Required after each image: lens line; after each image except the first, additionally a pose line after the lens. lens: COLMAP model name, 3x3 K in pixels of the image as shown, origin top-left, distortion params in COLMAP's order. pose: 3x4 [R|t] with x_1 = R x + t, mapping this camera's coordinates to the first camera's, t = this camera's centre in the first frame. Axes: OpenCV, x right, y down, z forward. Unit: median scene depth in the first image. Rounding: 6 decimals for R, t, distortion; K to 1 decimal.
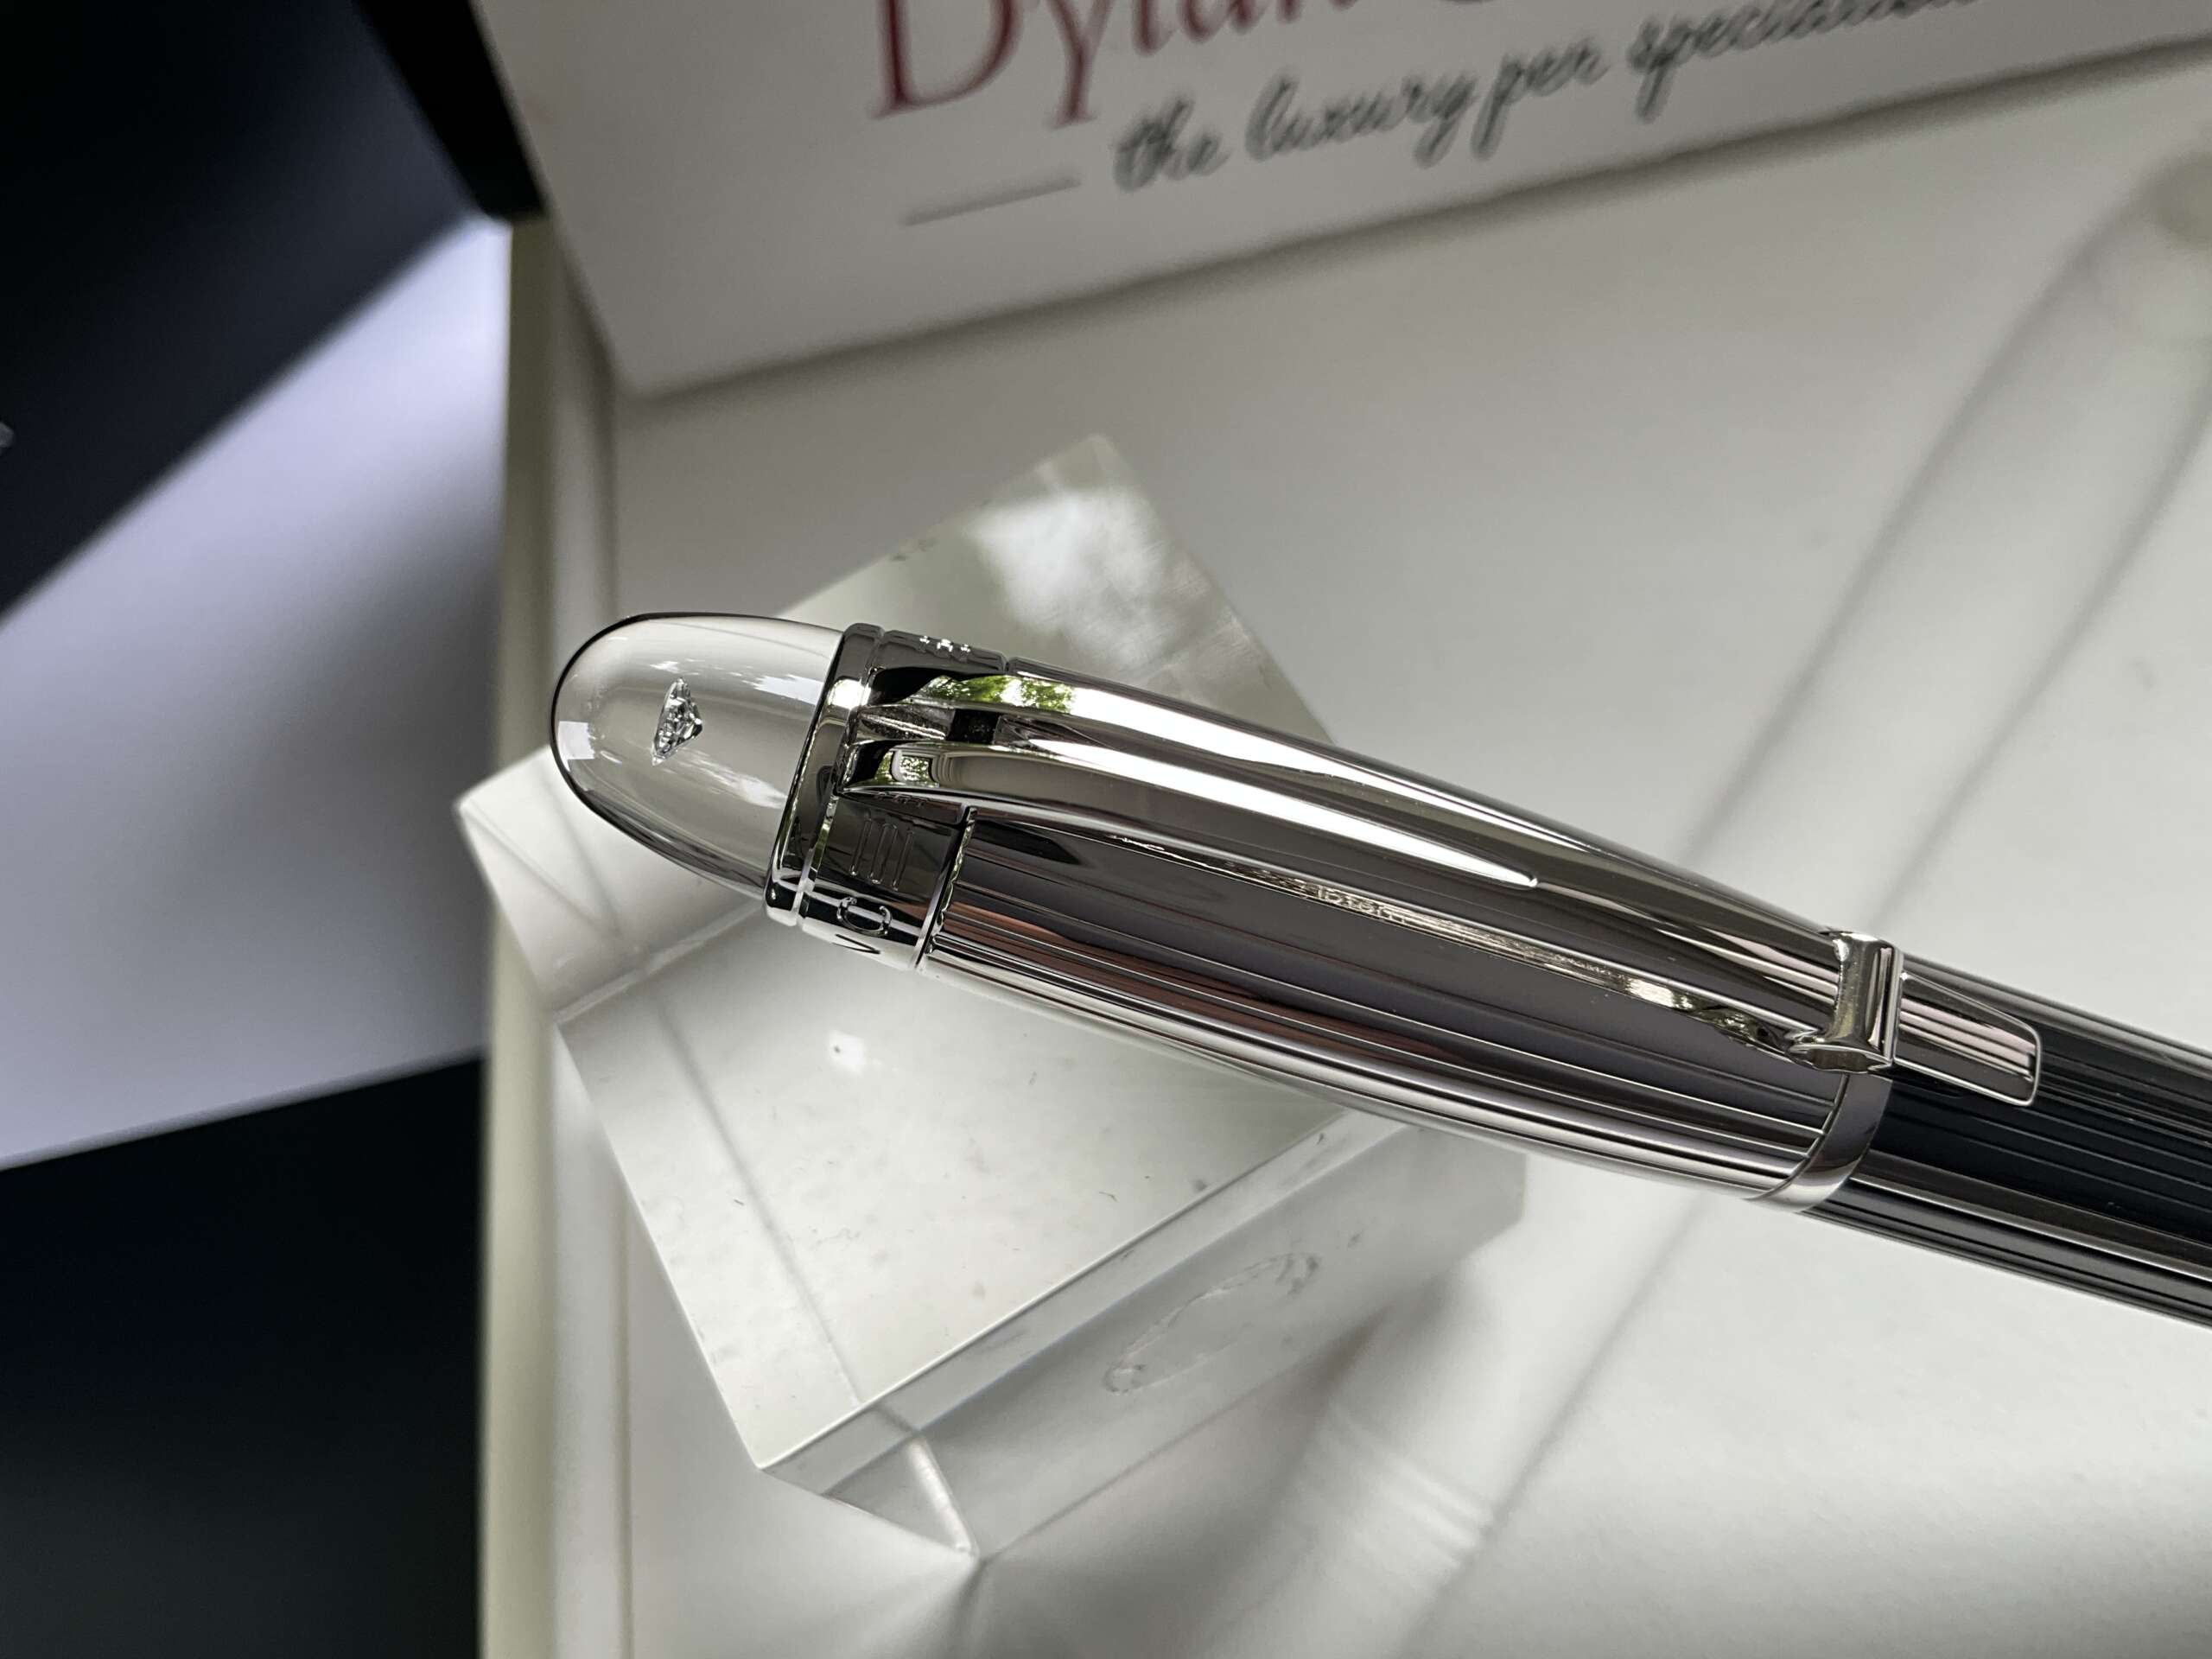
lens RADIAL K [[1859.2, 0, 1104.0], [0, 1859.2, 846.1], [0, 0, 1]] dist [0.110981, -0.281134]
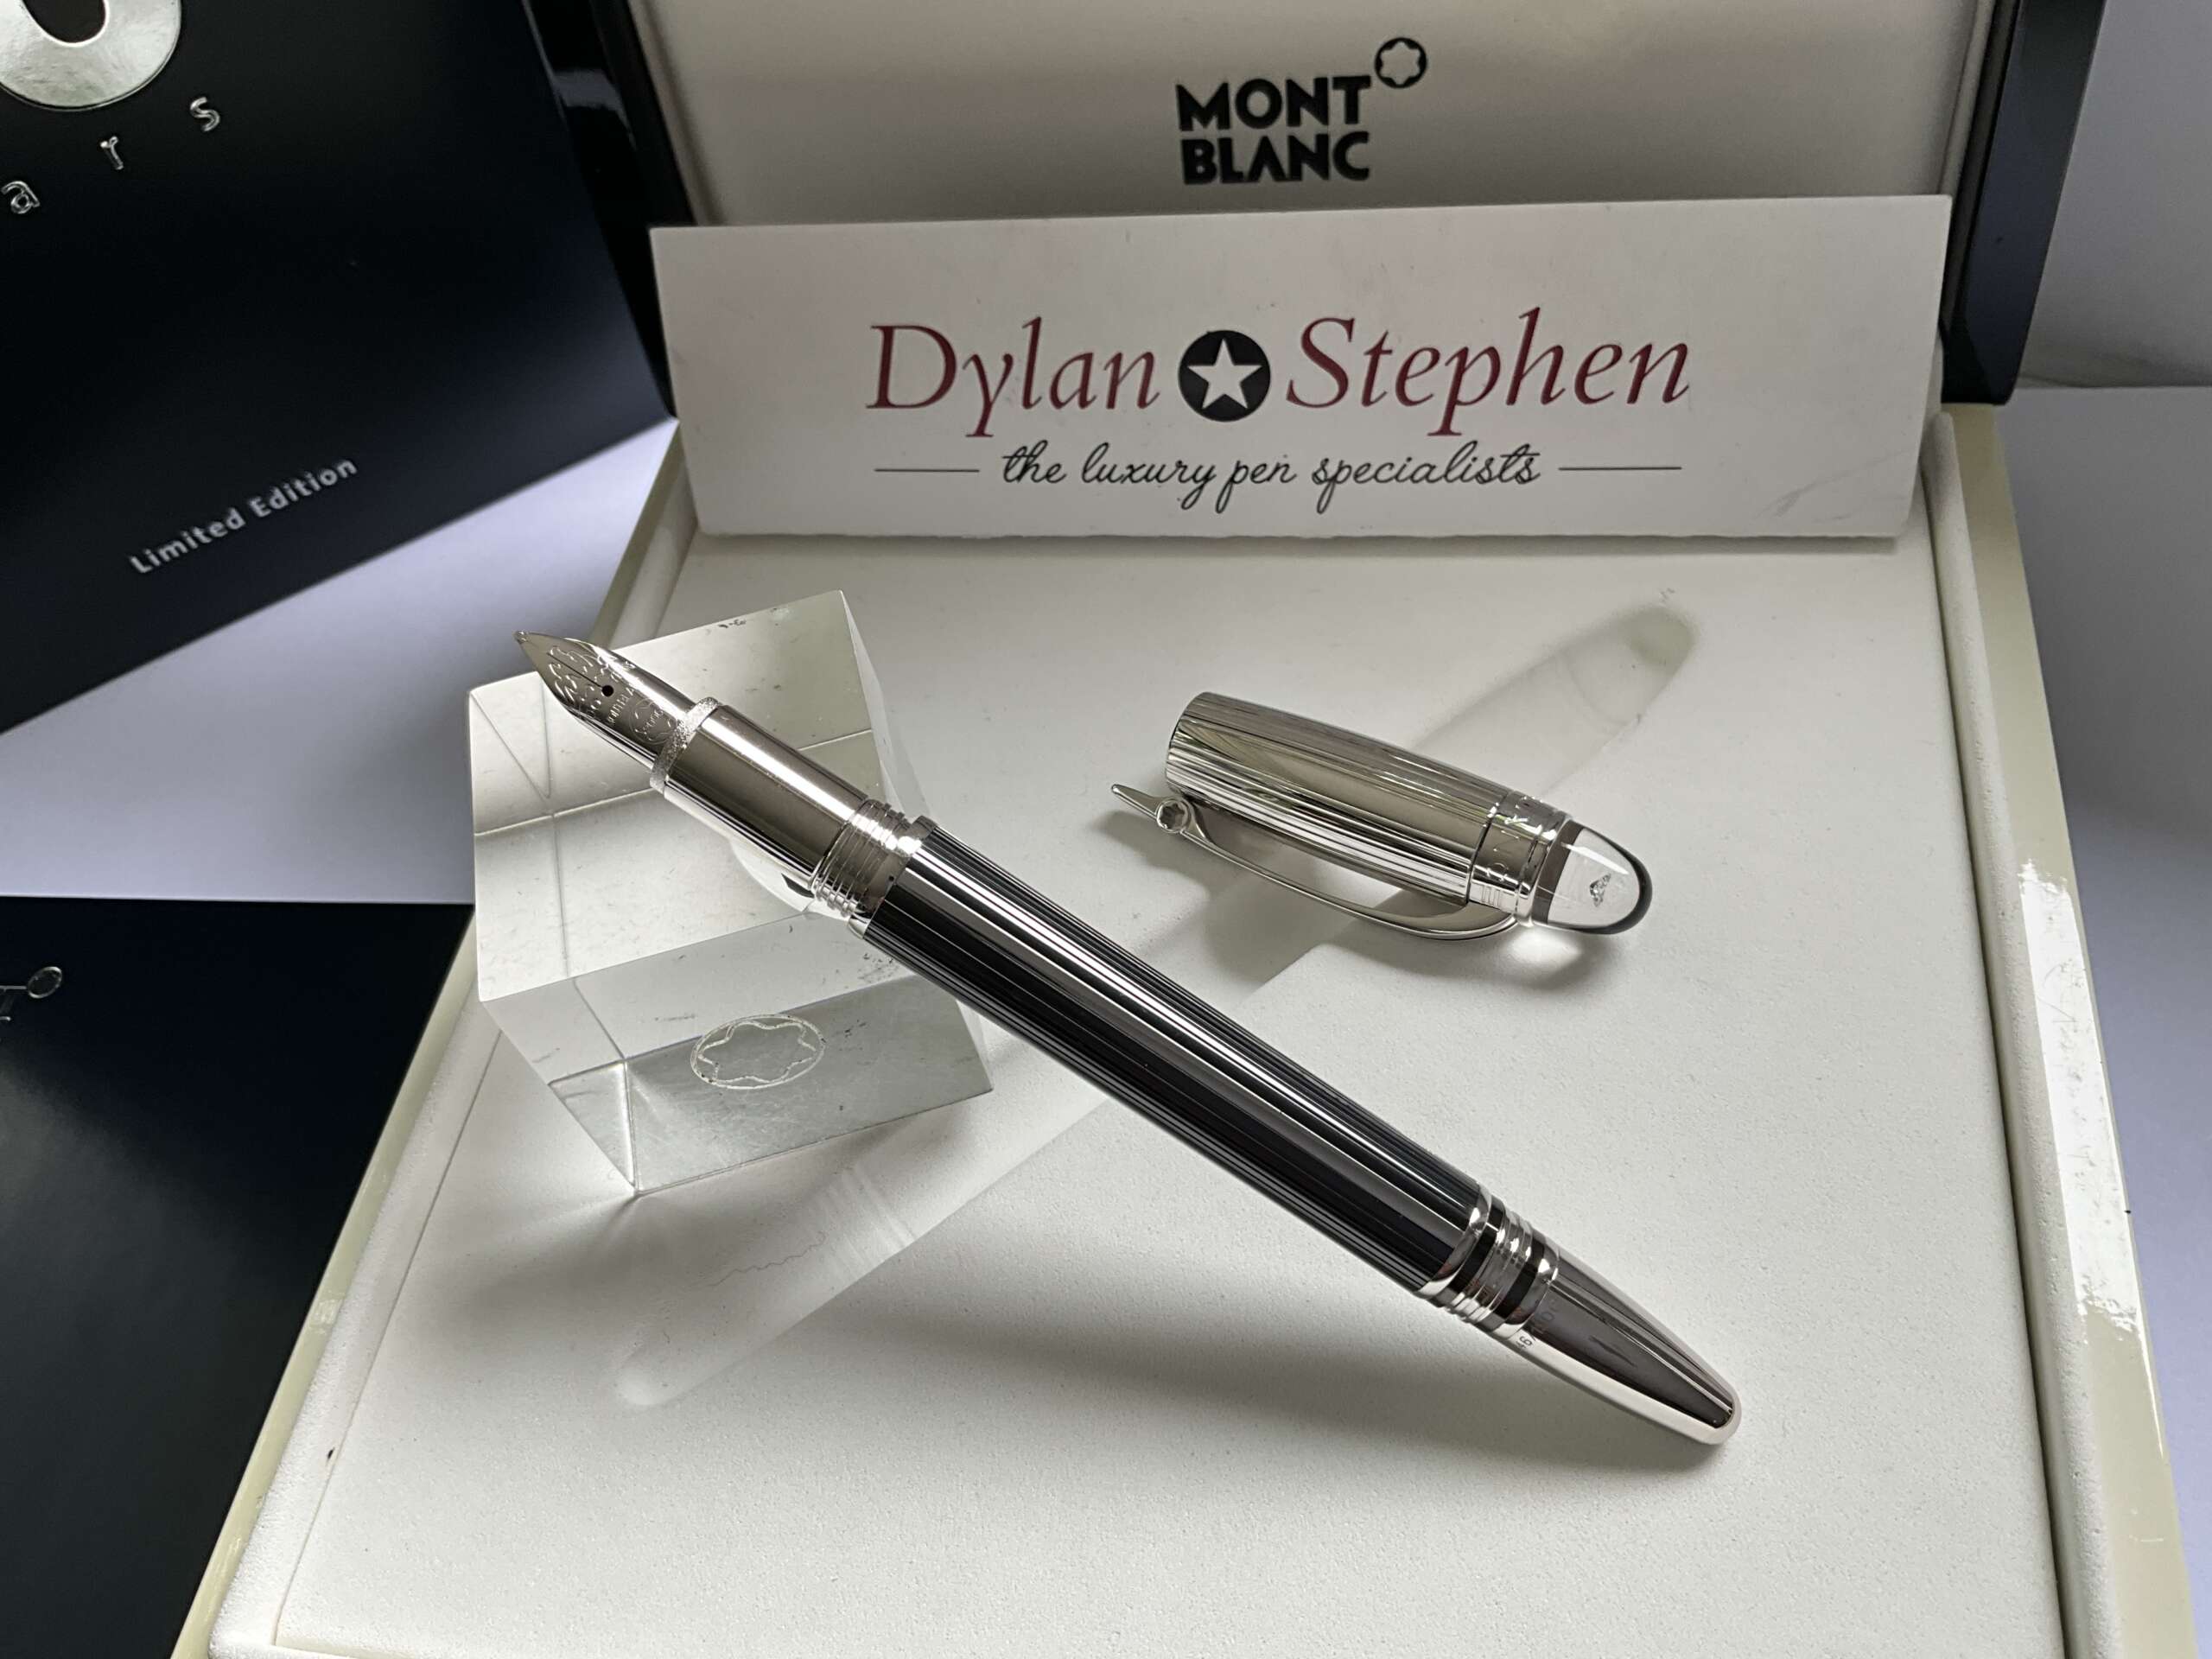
lens RADIAL K [[1859.2, 0, 1104.0], [0, 1859.2, 846.1], [0, 0, 1]] dist [0.110981, -0.281134]
pose [[0.958582, 0.247569, -0.140818, 0.415943], [-0.264938, 0.956539, -0.121822, 0.136907], [0.104539, 0.154084, 0.982512, -0.573669]]
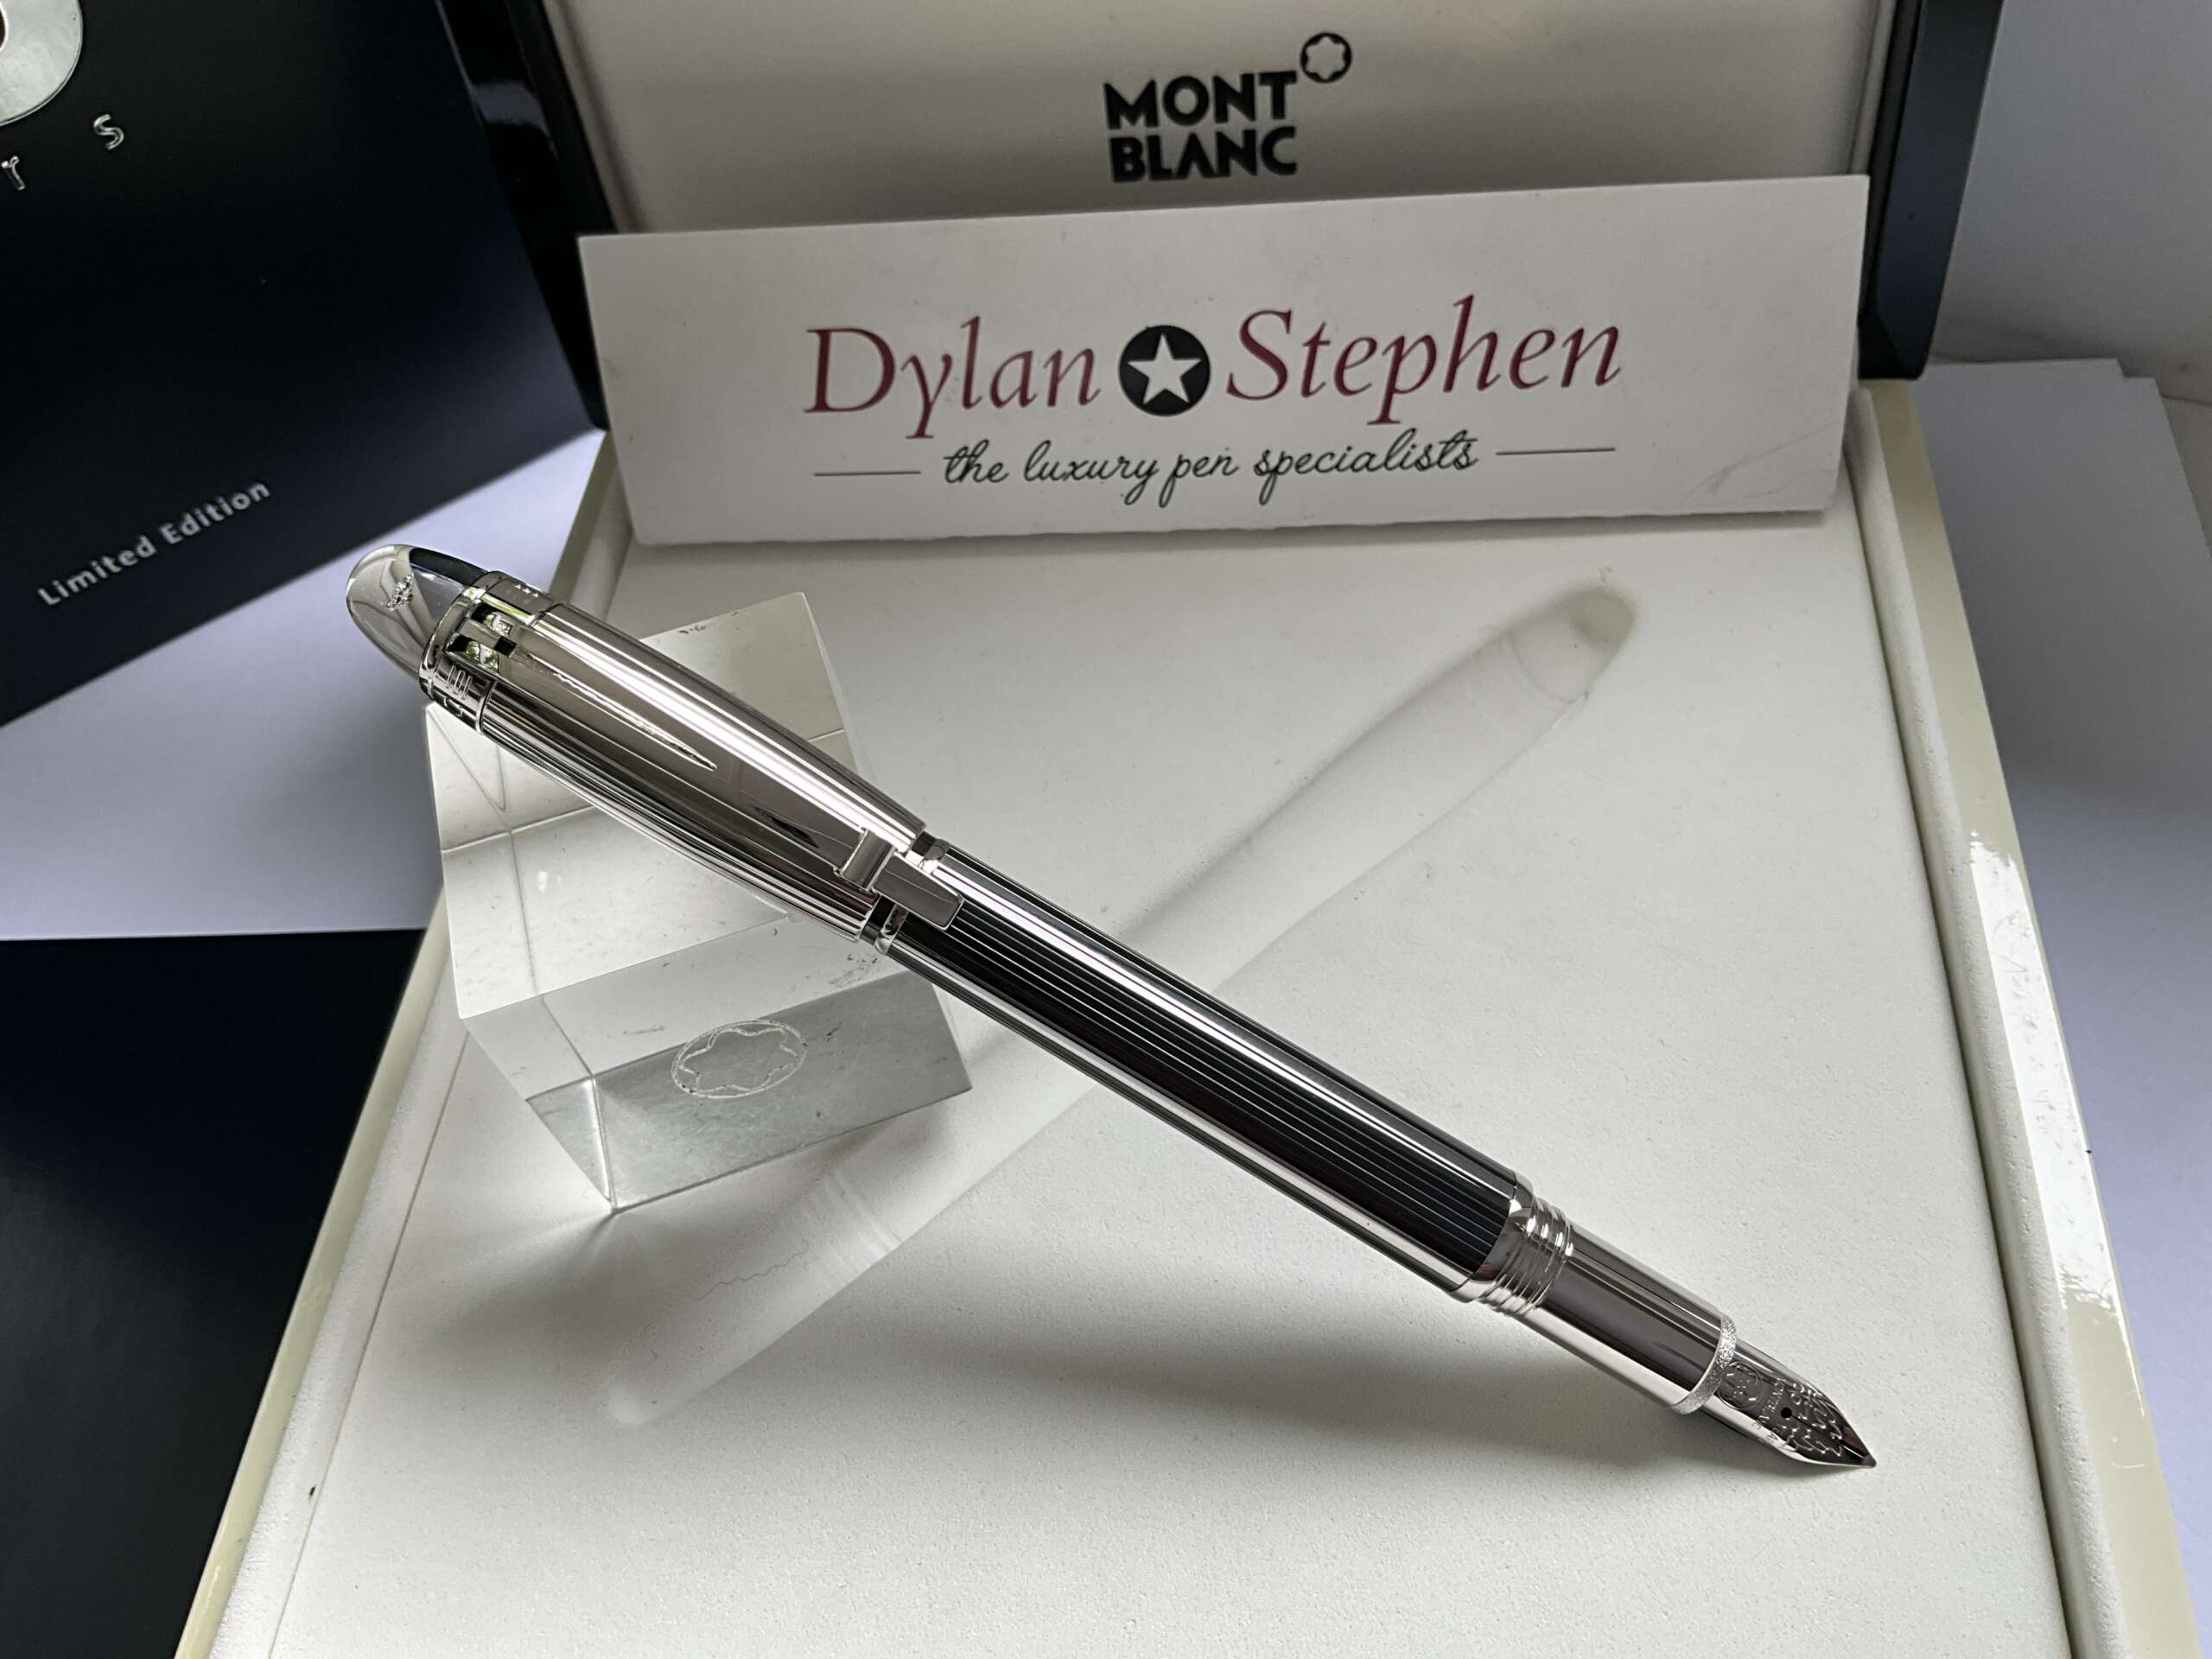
lens RADIAL K [[1859.2, 0, 1104.0], [0, 1859.2, 846.1], [0, 0, 1]] dist [0.110981, -0.281134]
pose [[0.974347, 0.208044, -0.085825, 0.362270], [-0.218664, 0.965361, -0.142350, 0.165797], [0.053237, 0.157465, 0.986089, -0.578884]]
